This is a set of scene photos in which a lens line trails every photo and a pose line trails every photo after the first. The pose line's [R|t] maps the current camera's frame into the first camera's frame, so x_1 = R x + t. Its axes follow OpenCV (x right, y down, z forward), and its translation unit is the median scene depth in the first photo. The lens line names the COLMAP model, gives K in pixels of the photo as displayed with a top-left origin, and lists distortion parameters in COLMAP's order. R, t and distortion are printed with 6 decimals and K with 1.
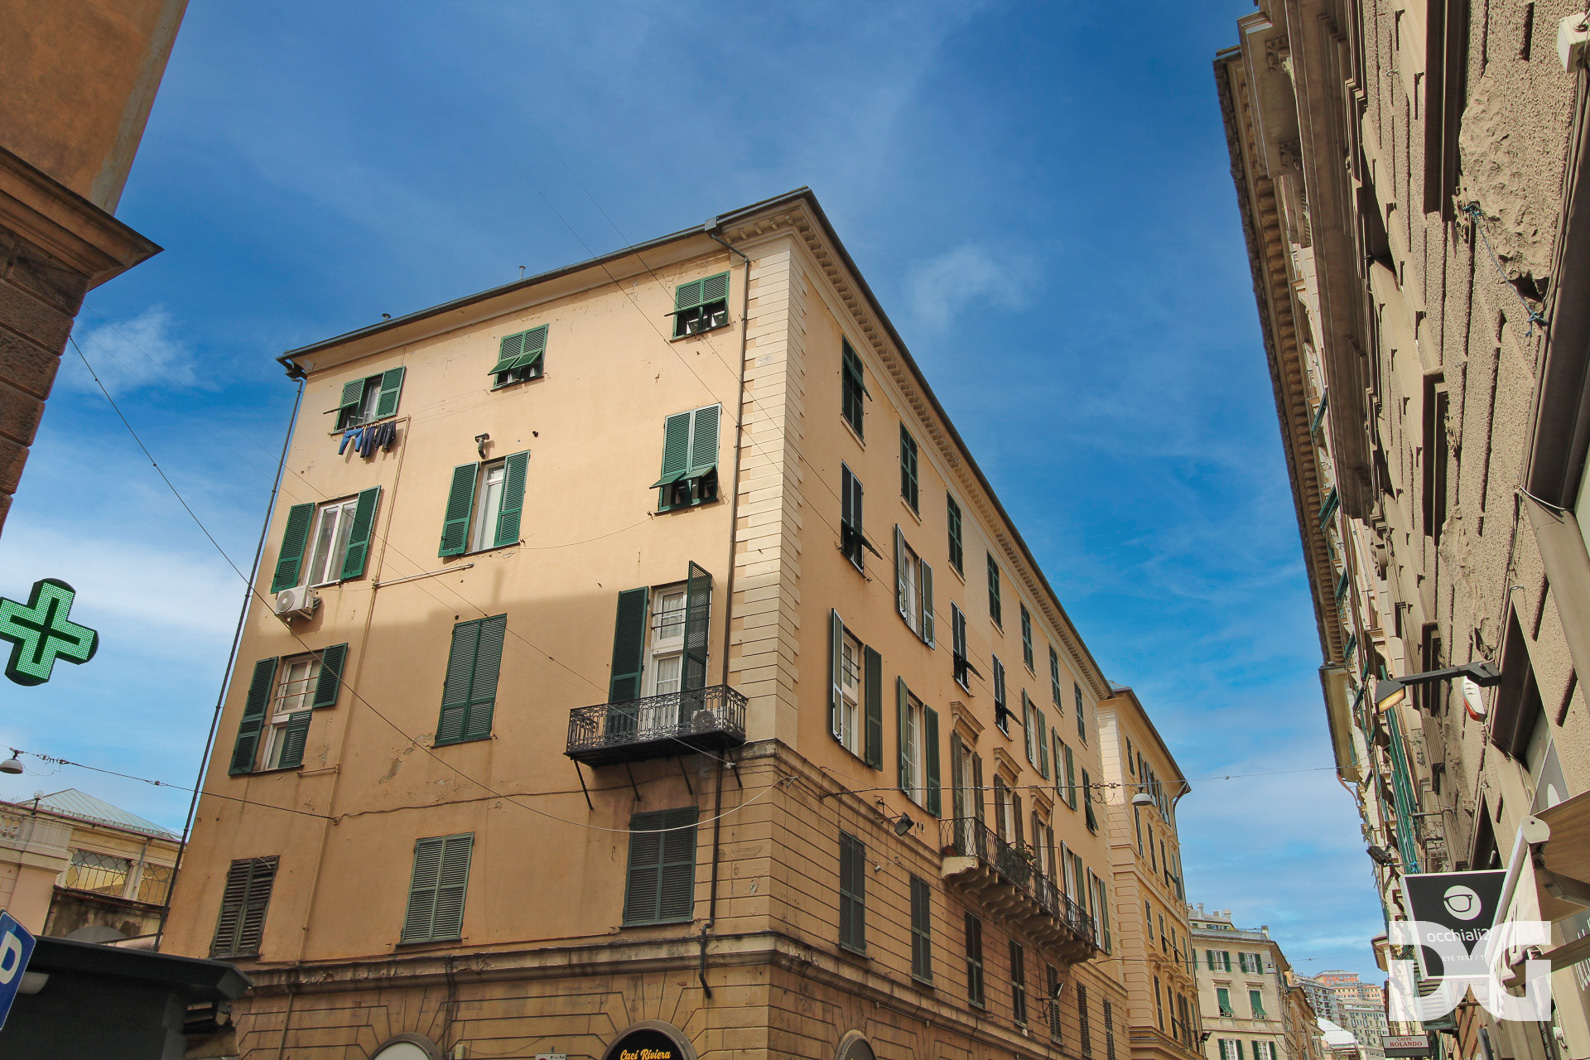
lens RADIAL K [[1229.6, 0, 806.2], [0, 1229.6, 532.6], [0, 0, 1]] dist [0.013977, -0.004782]
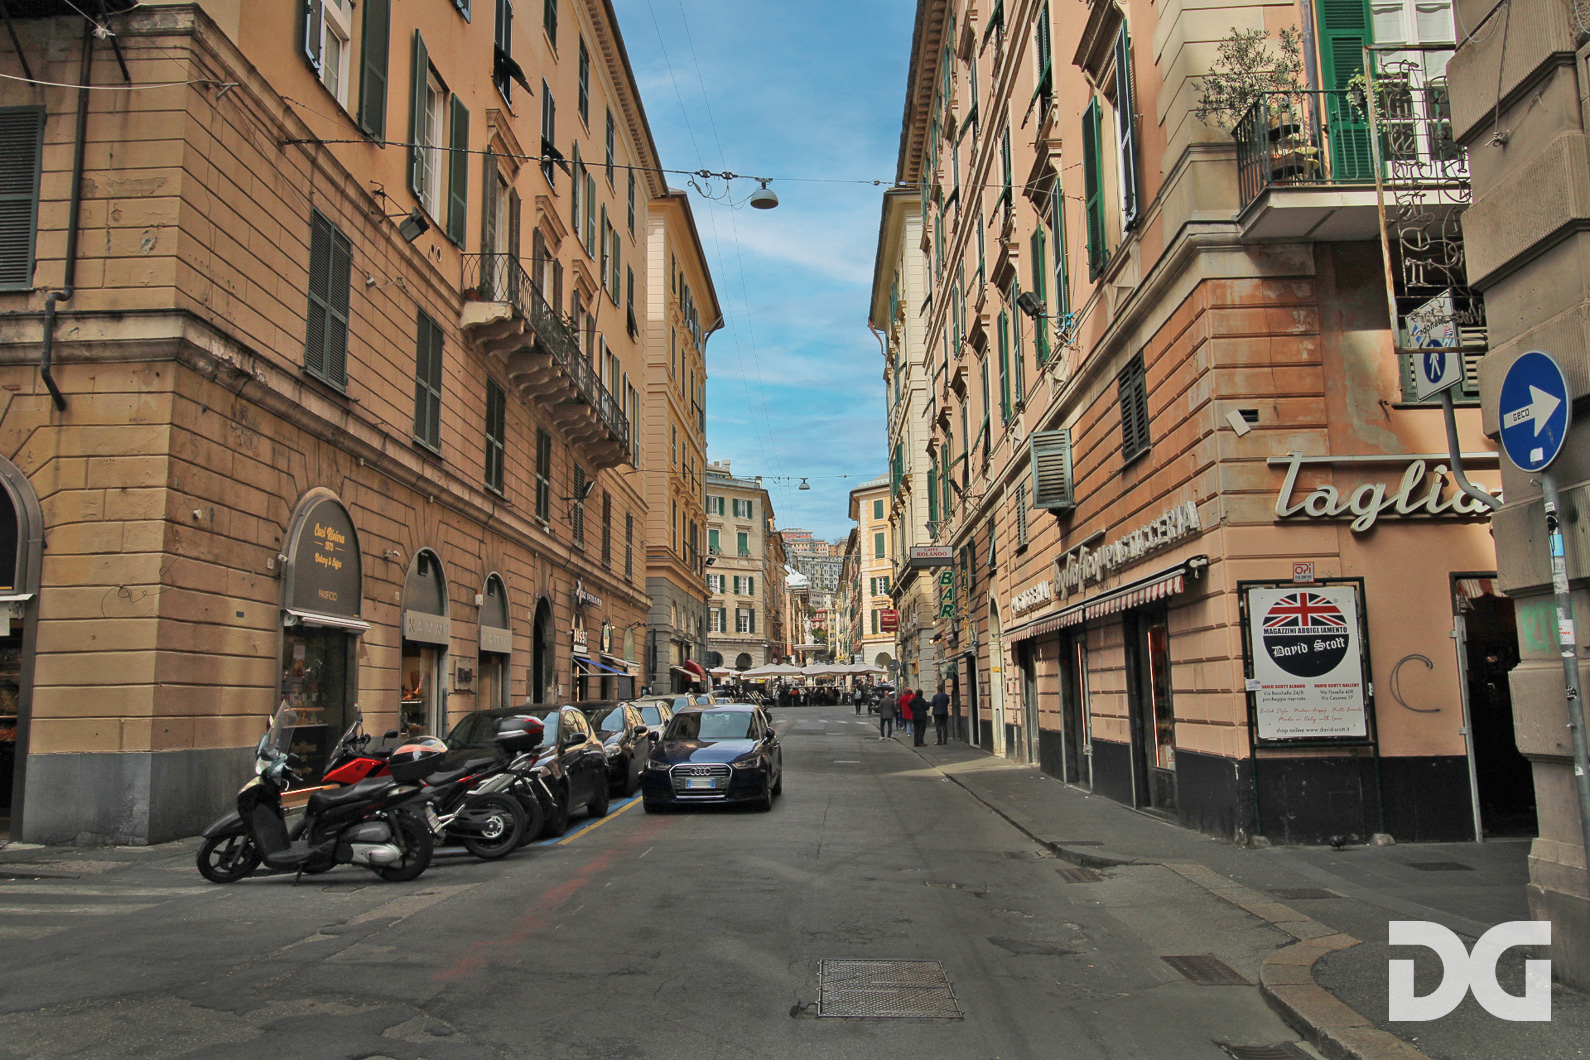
lens RADIAL K [[1229.6, 0, 806.2], [0, 1229.6, 532.6], [0, 0, 1]] dist [0.013977, -0.004782]
pose [[0.921957, 0.027092, 0.386343, 0.018311], [-0.157076, 0.937979, 0.309067, 0.140450], [-0.354008, -0.345631, 0.869032, 0.241043]]
